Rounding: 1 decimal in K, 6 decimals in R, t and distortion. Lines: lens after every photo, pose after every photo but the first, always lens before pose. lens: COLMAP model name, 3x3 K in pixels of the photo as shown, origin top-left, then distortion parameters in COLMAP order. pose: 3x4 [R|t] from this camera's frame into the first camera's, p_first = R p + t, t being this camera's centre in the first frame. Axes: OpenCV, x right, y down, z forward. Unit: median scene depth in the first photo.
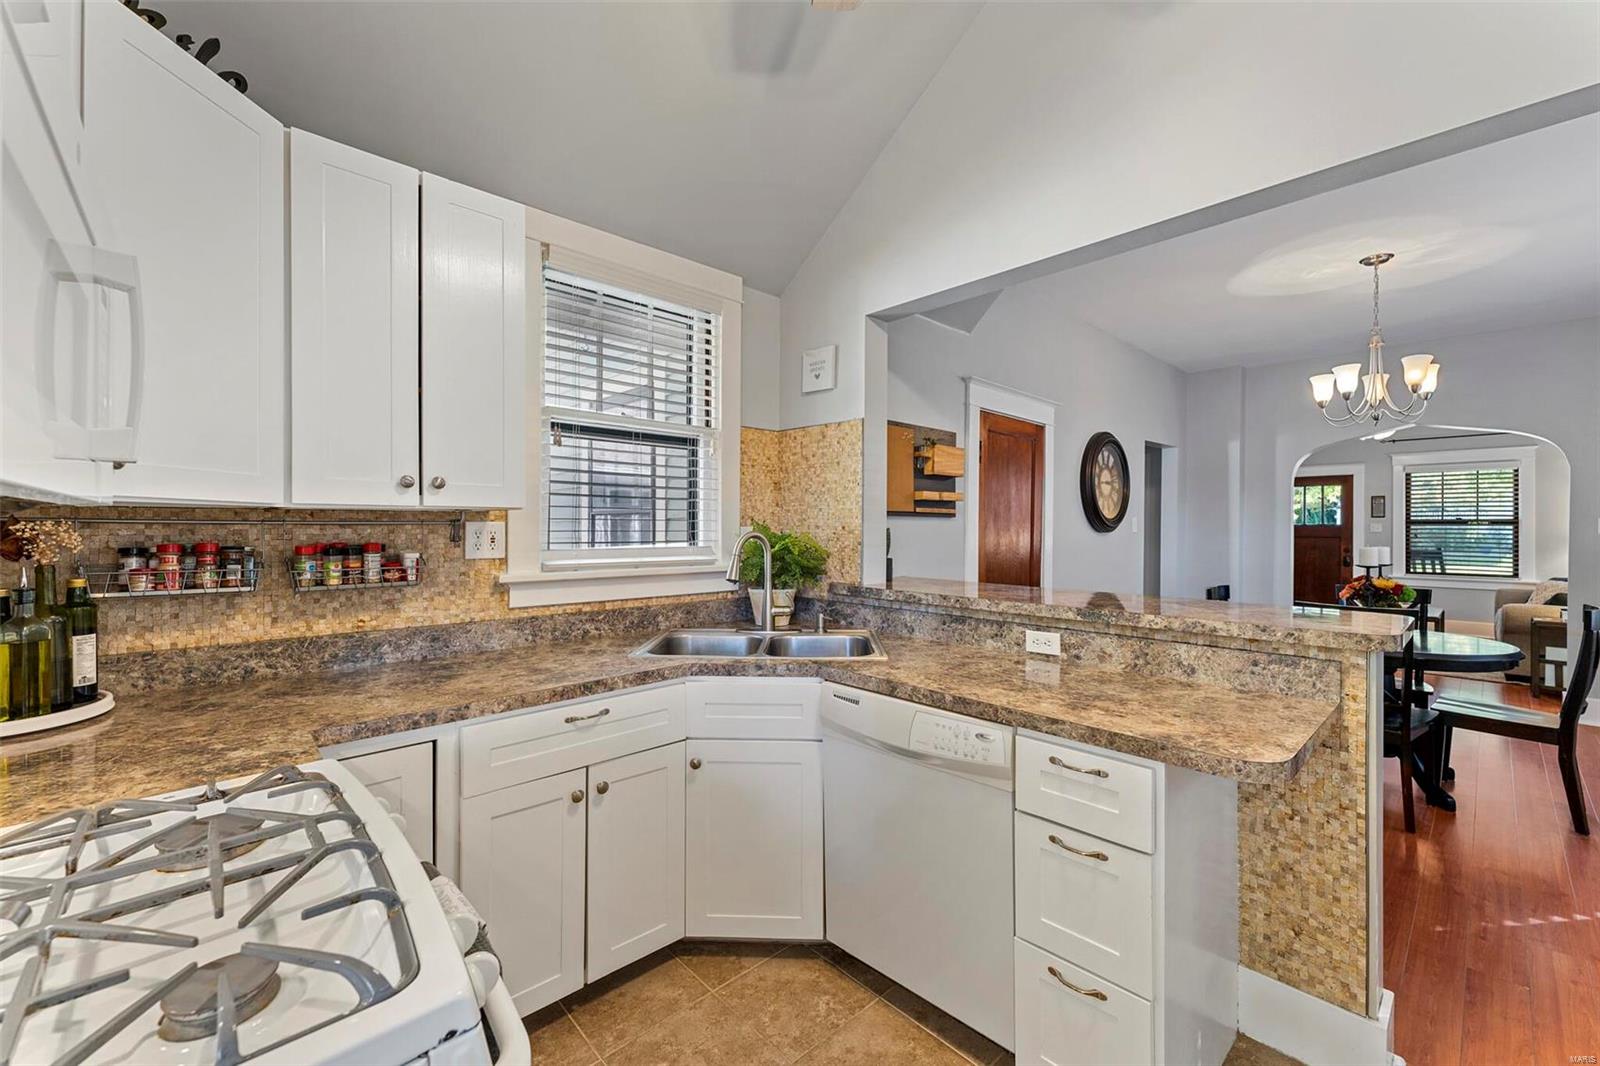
lens RADIAL K [[645.7, 0, 804.0], [0, 645.7, 525.3], [0, 0, 1]] dist [0.001585, 0.000301]
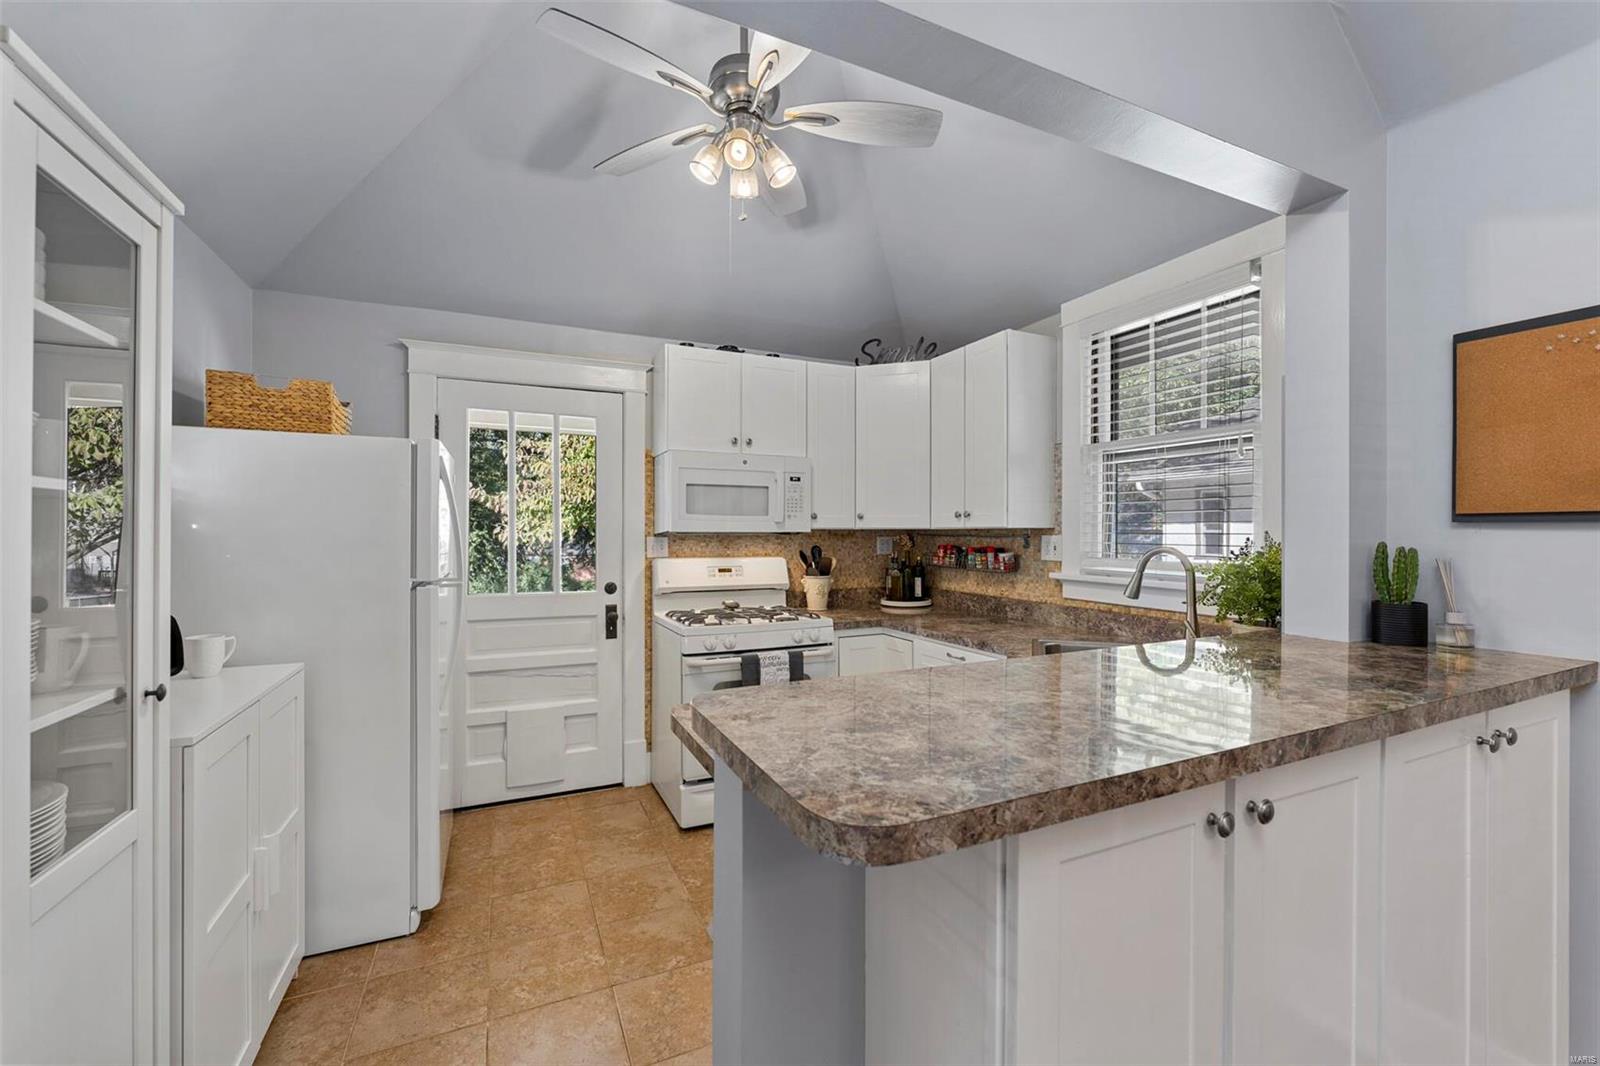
lens RADIAL K [[652.7, 0, 797.1], [0, 652.7, 529.2], [0, 0, 1]] dist [0.000833, -0.000001]
pose [[-0.315841, -0.006383, -0.948791, 1.248871], [-0.001174, 0.999979, -0.006337, -0.010821], [0.948811, -0.000887, -0.315842, 1.065691]]
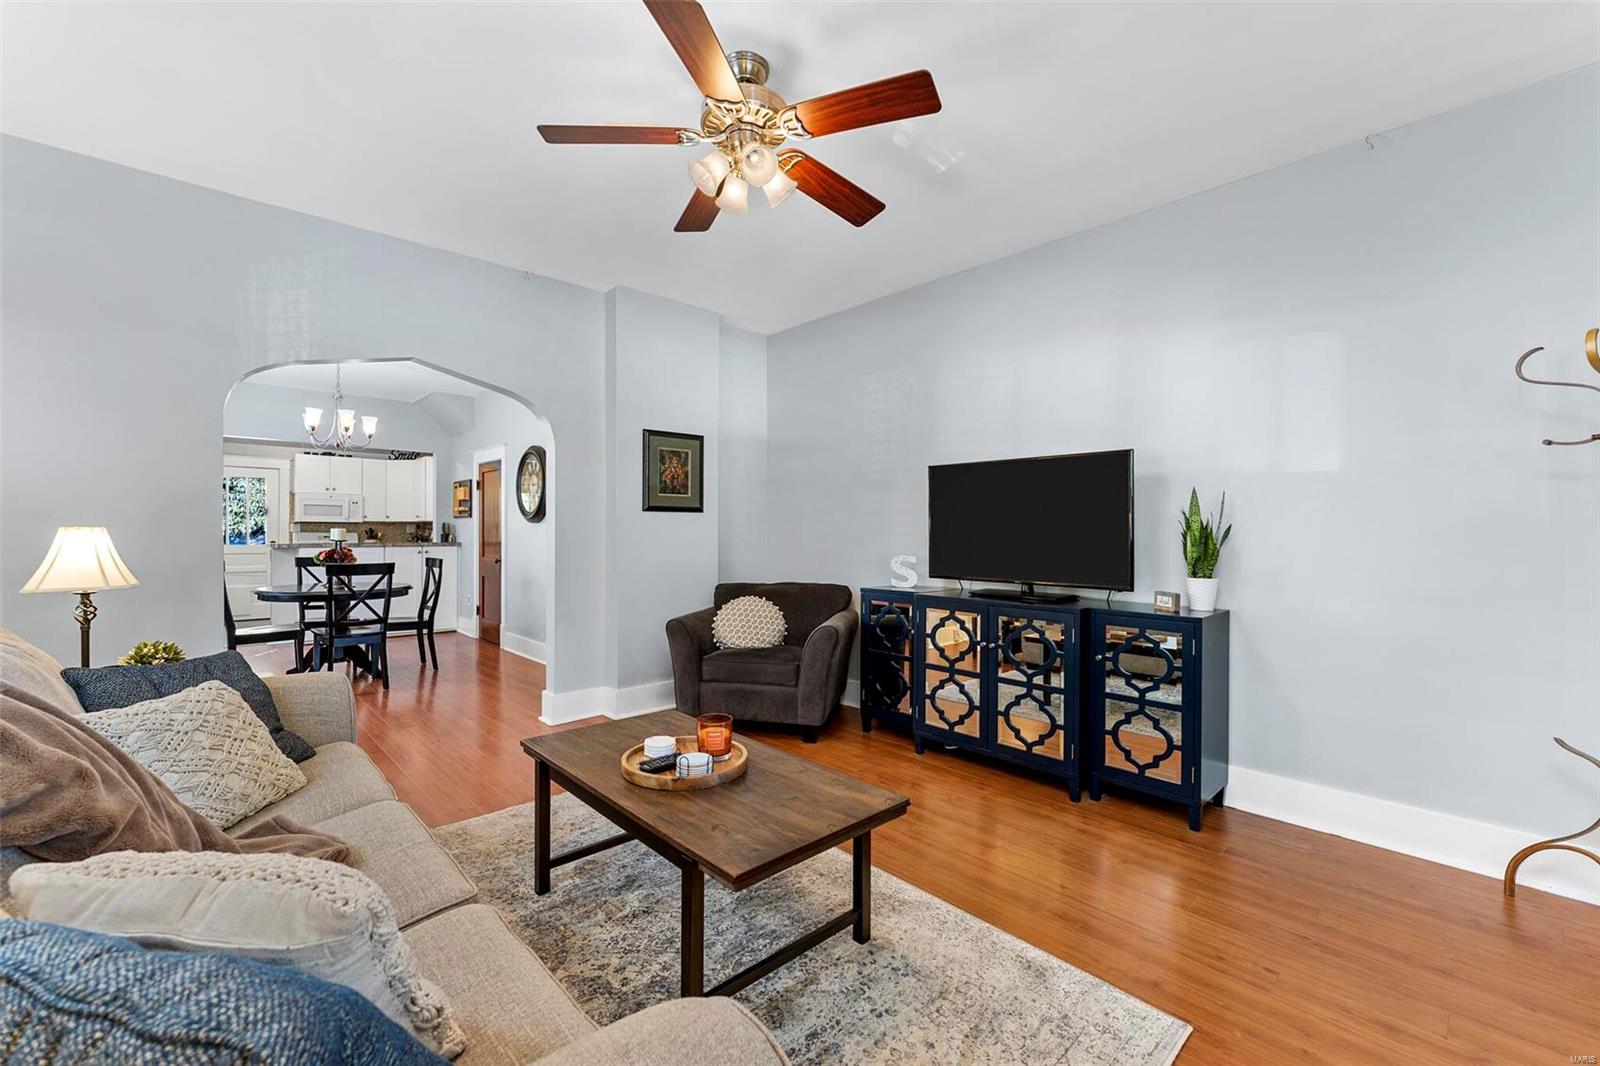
lens RADIAL K [[645.7, 0, 804.0], [0, 645.7, 525.3], [0, 0, 1]] dist [0.001585, 0.000301]
pose [[0.000560, -0.015810, -0.999875, 4.539866], [0.003325, 0.999870, -0.015808, 0.103156], [0.999994, -0.003316, 0.000612, 3.986434]]
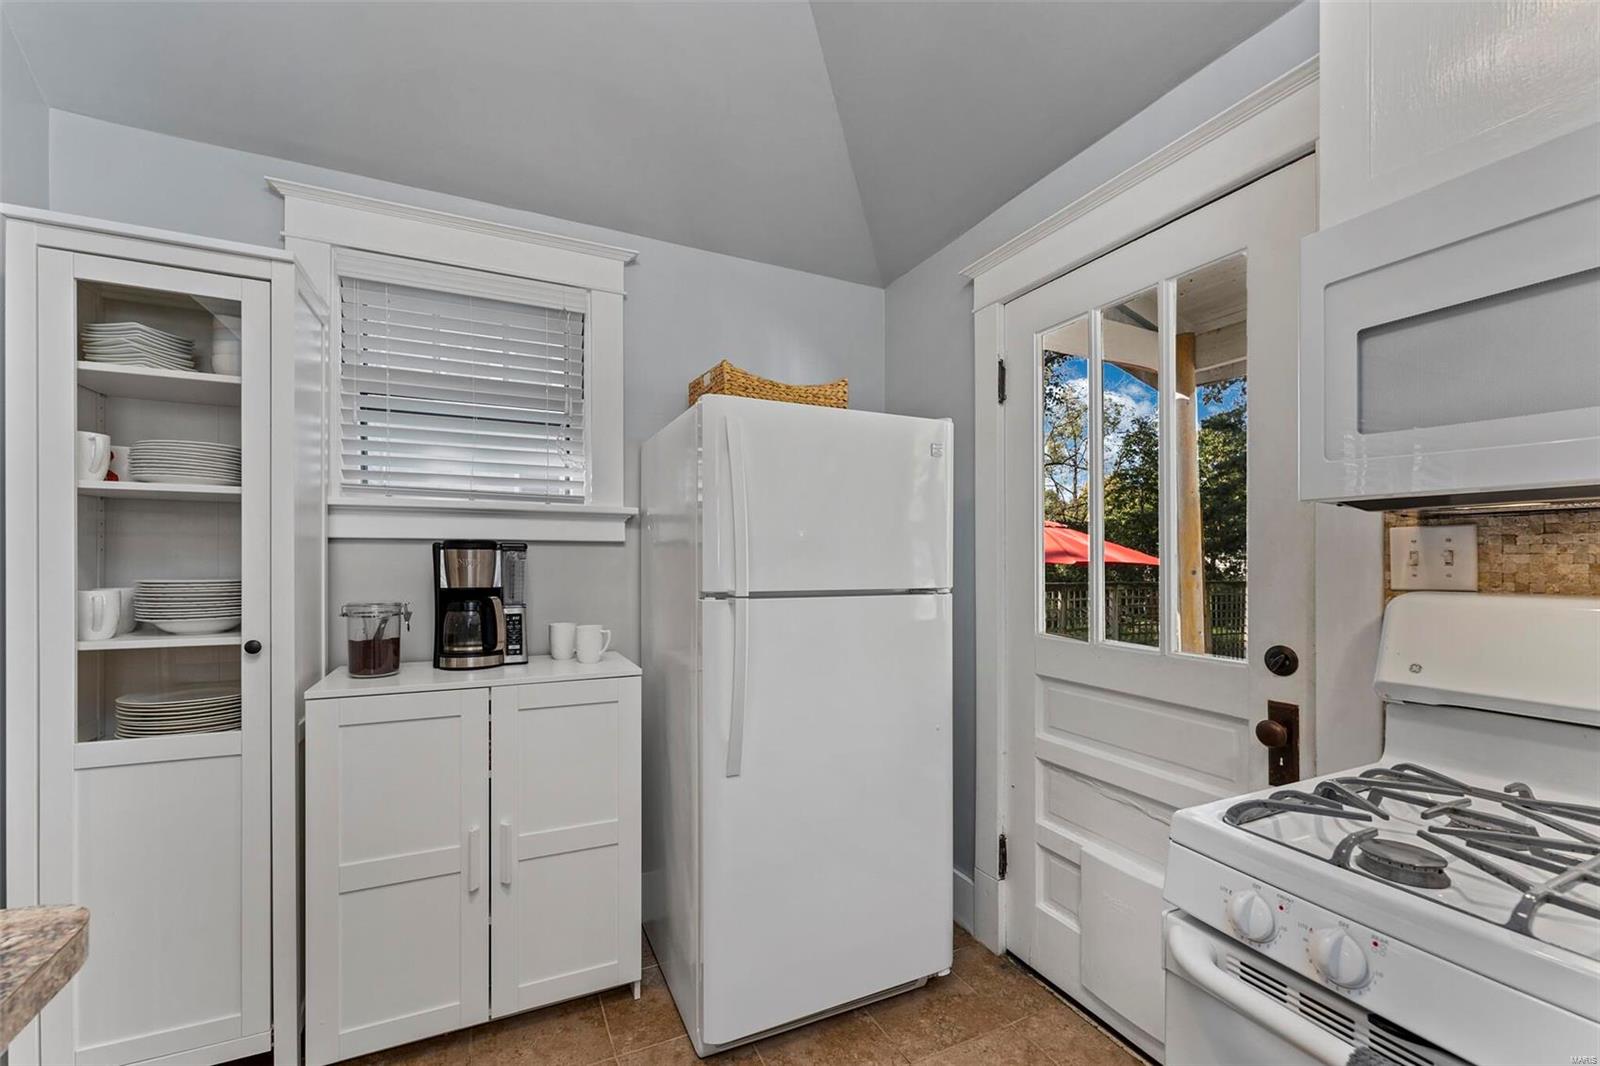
lens RADIAL K [[655.7, 0, 799.3], [0, 655.7, 560.9], [0, 0, 1]] dist [0.000432, 0.000038]
pose [[-0.954005, -0.005016, 0.299749, -0.044734], [-0.005623, 0.999984, -0.001162, 0.036628], [-0.299738, -0.002795, -0.954017, 0.848191]]
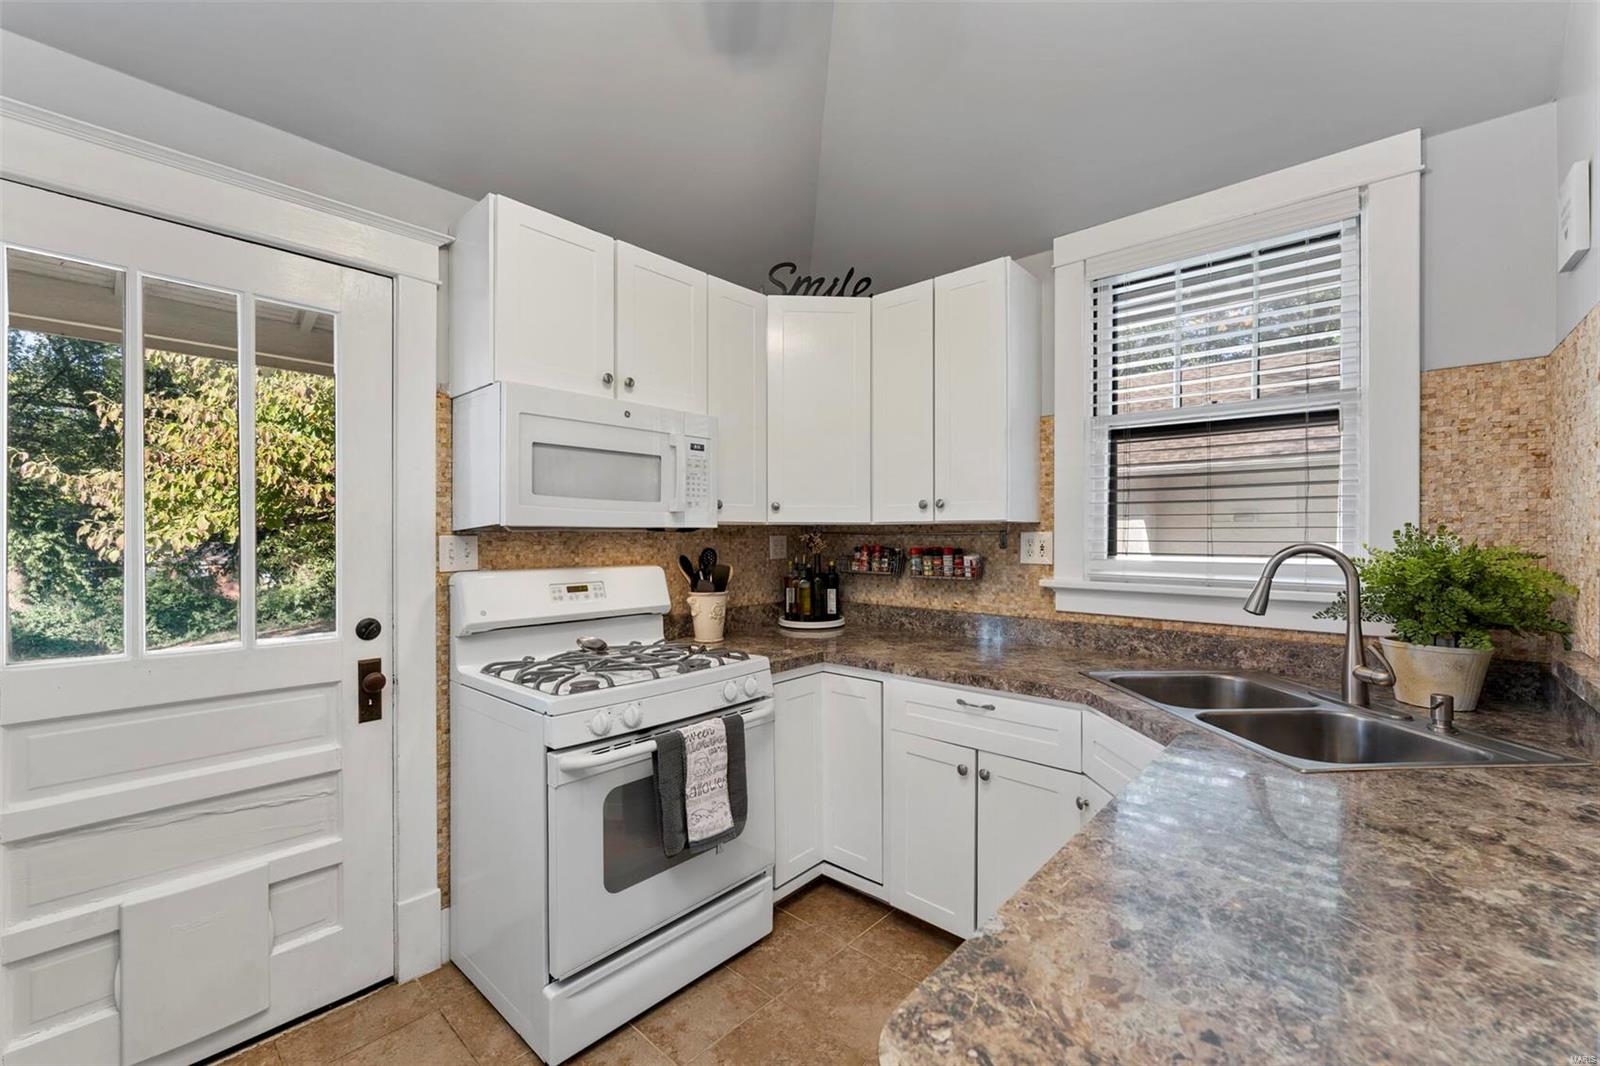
lens RADIAL K [[652.7, 0, 798.3], [0, 652.7, 534.9], [0, 0, 1]] dist [-0.002949, -0.000047]
pose [[0.081663, -0.001303, -0.996659, 0.722310], [0.001286, 0.999998, -0.001202, 0.000646], [0.996659, -0.001184, 0.081665, 0.561801]]
